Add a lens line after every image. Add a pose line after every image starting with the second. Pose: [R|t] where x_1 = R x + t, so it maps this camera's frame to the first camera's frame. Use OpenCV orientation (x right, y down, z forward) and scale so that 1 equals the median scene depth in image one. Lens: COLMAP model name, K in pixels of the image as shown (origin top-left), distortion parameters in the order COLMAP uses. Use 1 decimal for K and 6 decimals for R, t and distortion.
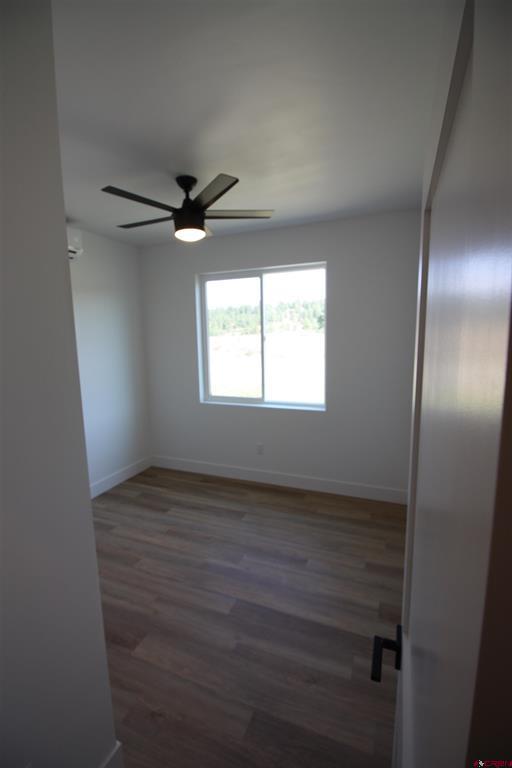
lens RADIAL K [[355.7, 0, 247.1], [0, 355.7, 379.6], [0, 0, 1]] dist [-0.000189, -0.012133]
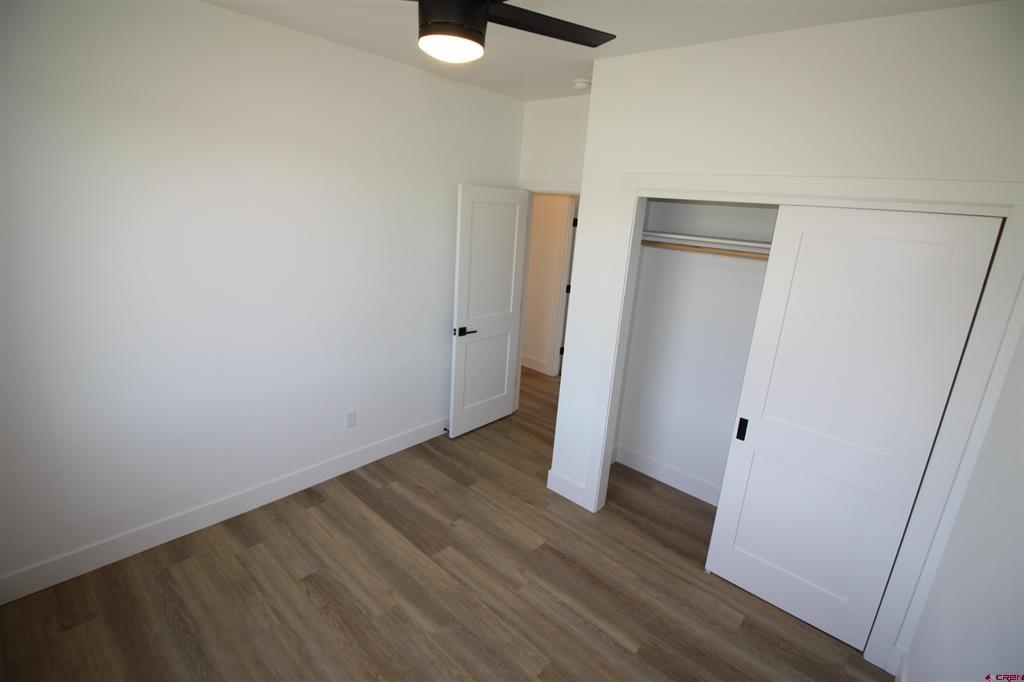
lens RADIAL K [[474.3, 0, 513.4], [0, 474.3, 327.0], [0, 0, 1]] dist [-0.000189, -0.012133]
pose [[-0.944522, -0.128762, 0.302155, -0.497137], [-0.008949, 0.929699, 0.368211, -0.326400], [-0.328325, 0.345080, -0.879274, 1.769008]]
